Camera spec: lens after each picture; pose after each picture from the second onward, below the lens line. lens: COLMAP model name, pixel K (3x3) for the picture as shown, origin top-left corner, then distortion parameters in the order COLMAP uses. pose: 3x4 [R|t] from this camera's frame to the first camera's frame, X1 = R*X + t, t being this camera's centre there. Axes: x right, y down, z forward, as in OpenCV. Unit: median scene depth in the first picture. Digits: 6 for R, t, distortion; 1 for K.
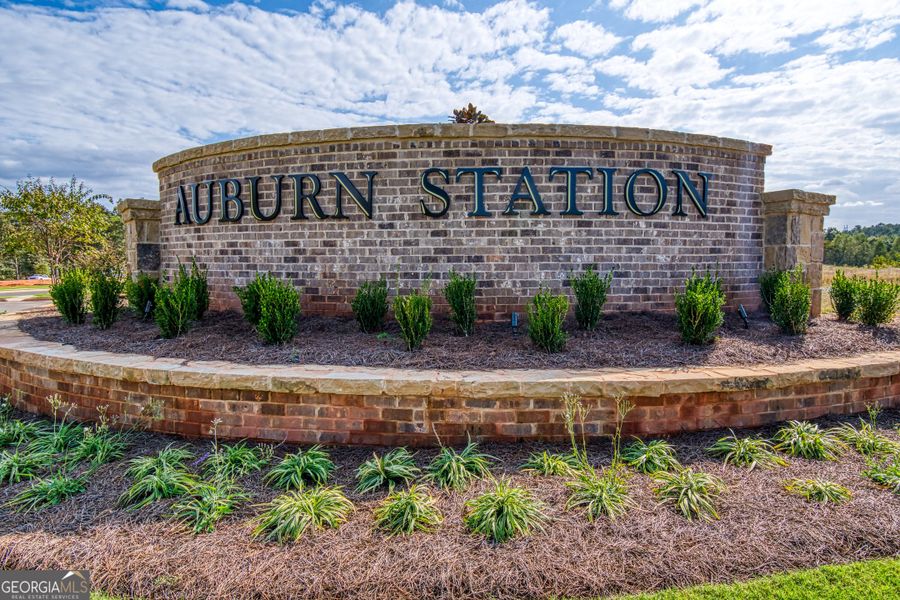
lens RADIAL K [[511.5, 0, 480.2], [0, 511.5, 320.6], [0, 0, 1]] dist [0.053700, -0.035528]
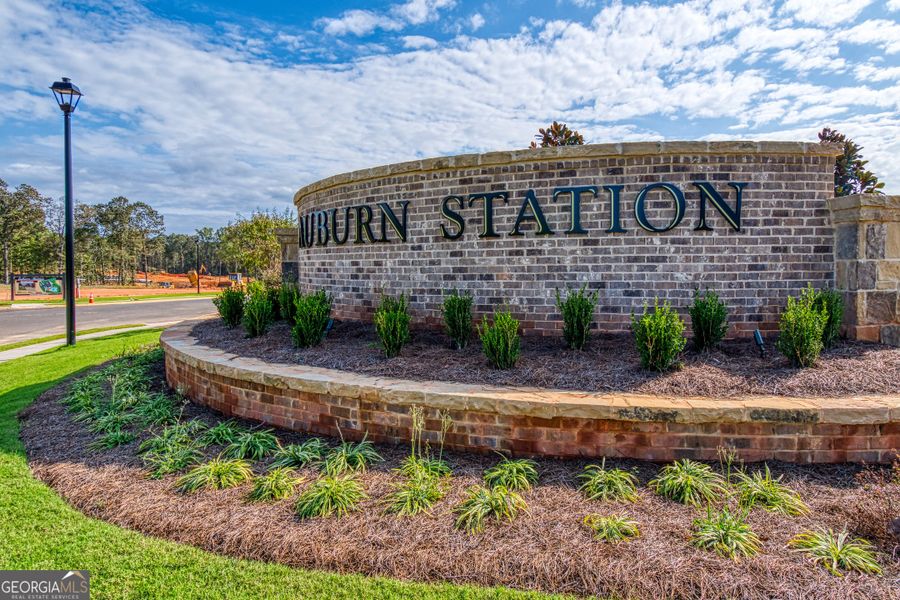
lens RADIAL K [[511.5, 0, 480.2], [0, 511.5, 320.6], [0, 0, 1]] dist [0.053700, -0.035528]
pose [[0.930774, 0.033439, -0.364063, 0.371444], [-0.037516, 0.999287, -0.004131, -0.024203], [0.363665, 0.017504, 0.931365, -0.002943]]
